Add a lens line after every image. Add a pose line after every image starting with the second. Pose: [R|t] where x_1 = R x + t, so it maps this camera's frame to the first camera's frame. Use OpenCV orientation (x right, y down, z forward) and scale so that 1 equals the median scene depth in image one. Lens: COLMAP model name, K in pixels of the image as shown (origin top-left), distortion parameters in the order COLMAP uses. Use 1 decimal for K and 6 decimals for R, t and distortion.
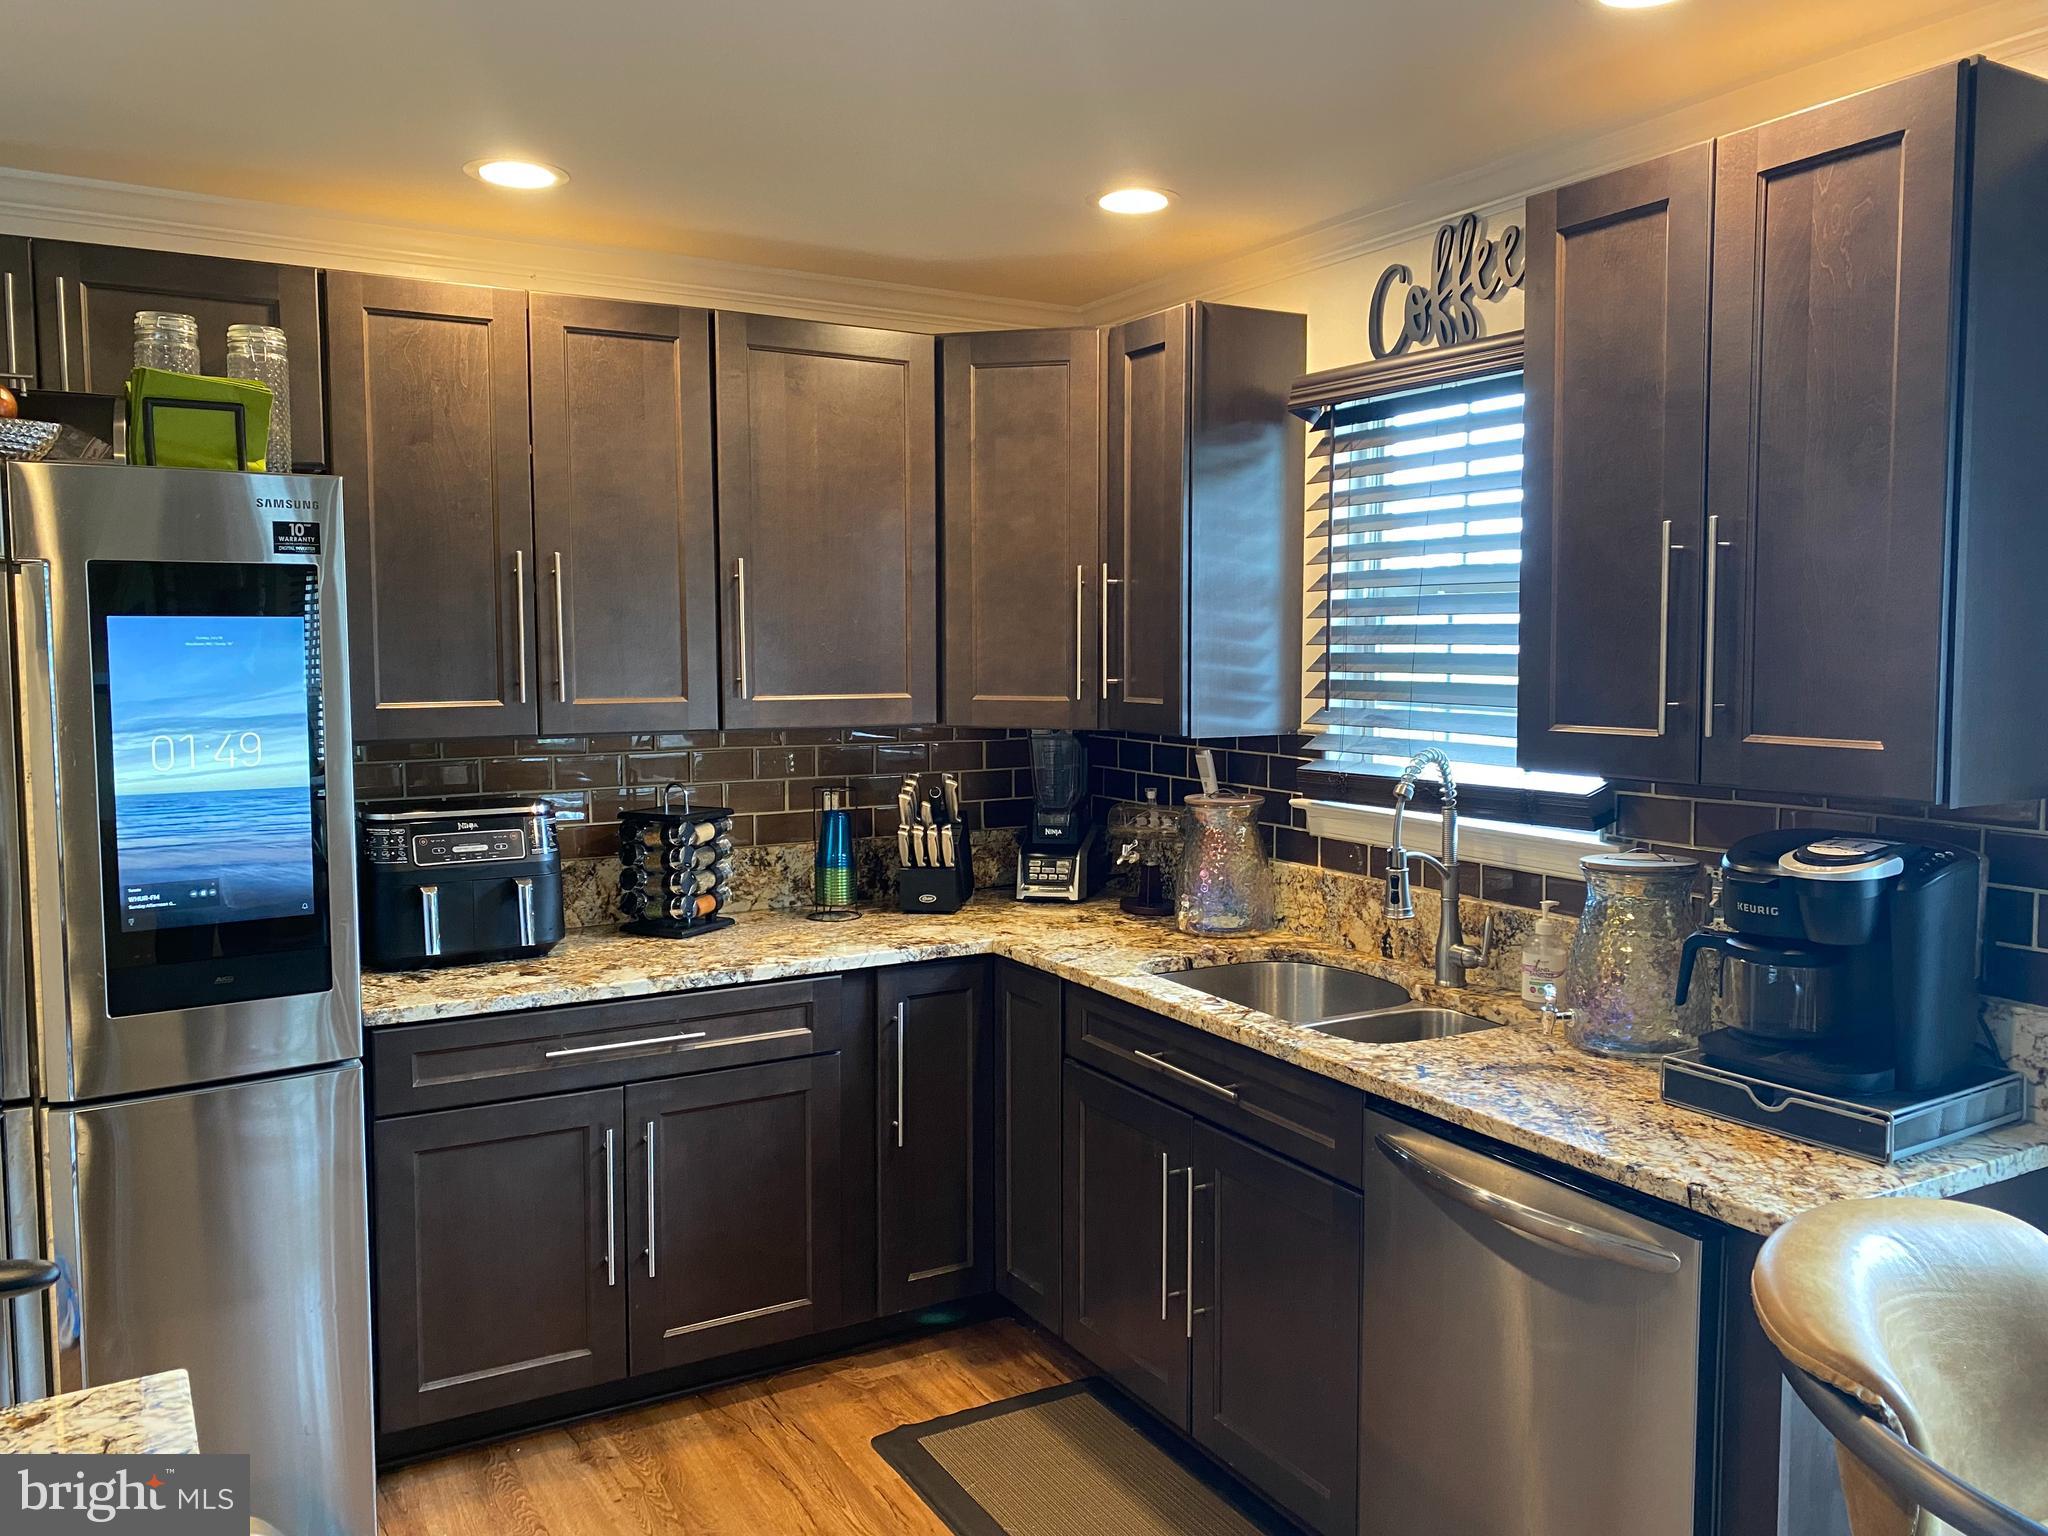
lens RADIAL K [[1564.0, 0, 1030.2], [0, 1564.0, 772.1], [0, 0, 1]] dist [0.051841, -0.124741]
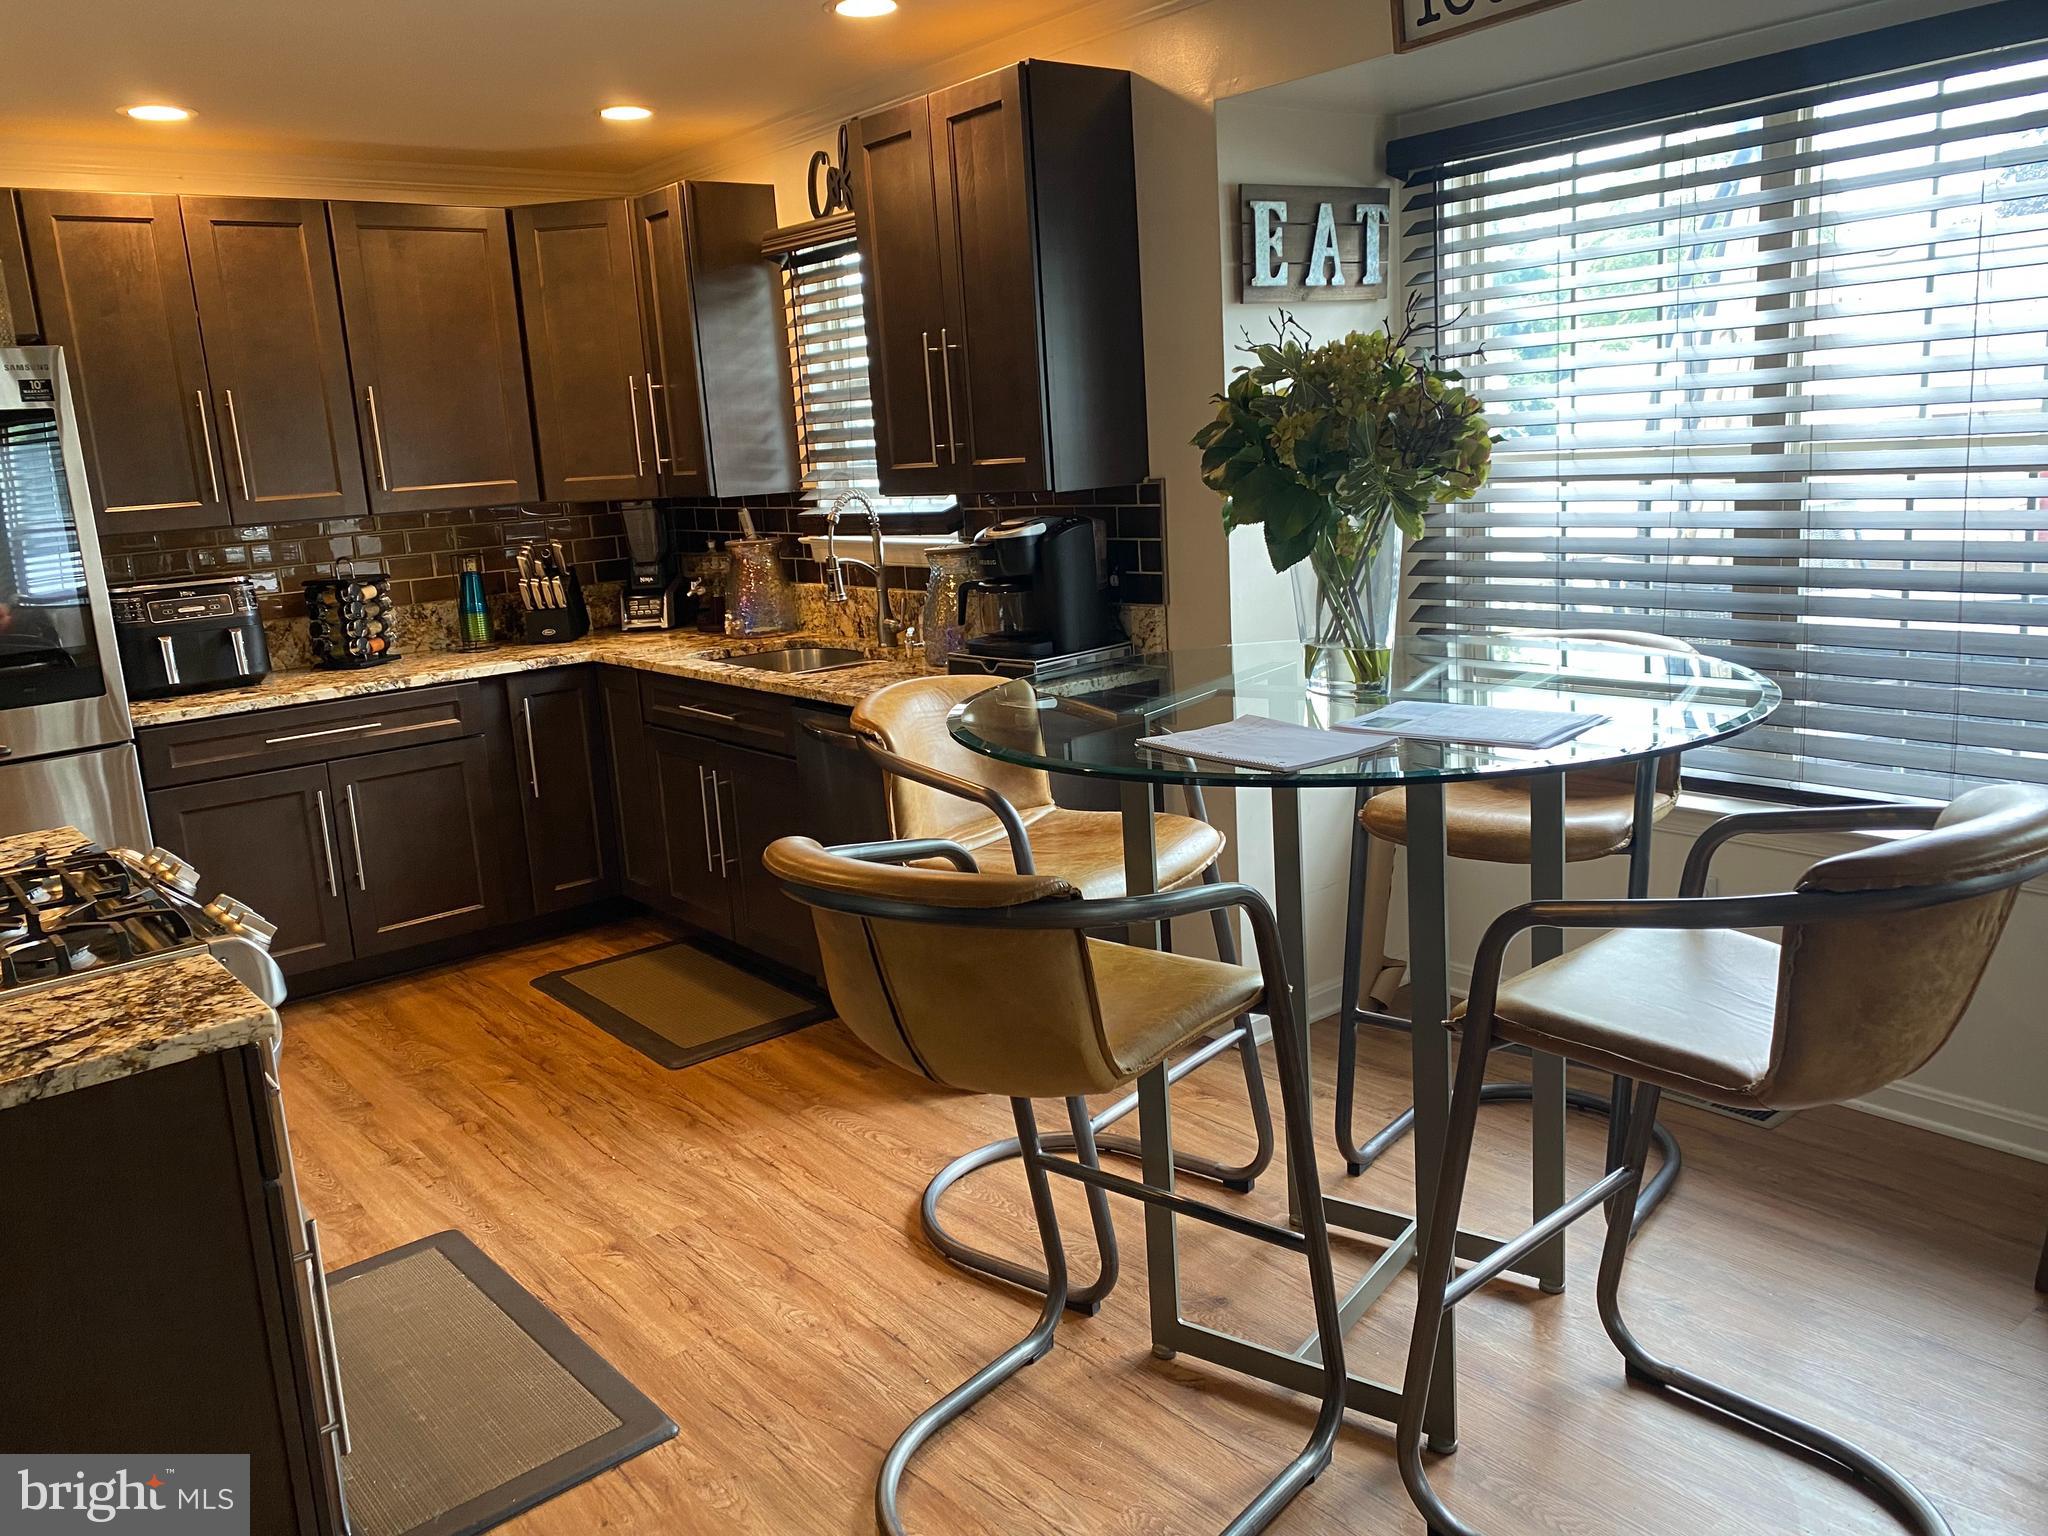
lens RADIAL K [[1606.9, 0, 1024.0], [0, 1606.9, 768.0], [0, 0, 1]] dist [0.004107, 0.012933]
pose [[0.986807, -0.091842, 0.133330, 0.161176], [0.076004, 0.989935, 0.119378, 0.068723], [-0.142952, -0.107670, 0.983856, -0.500751]]
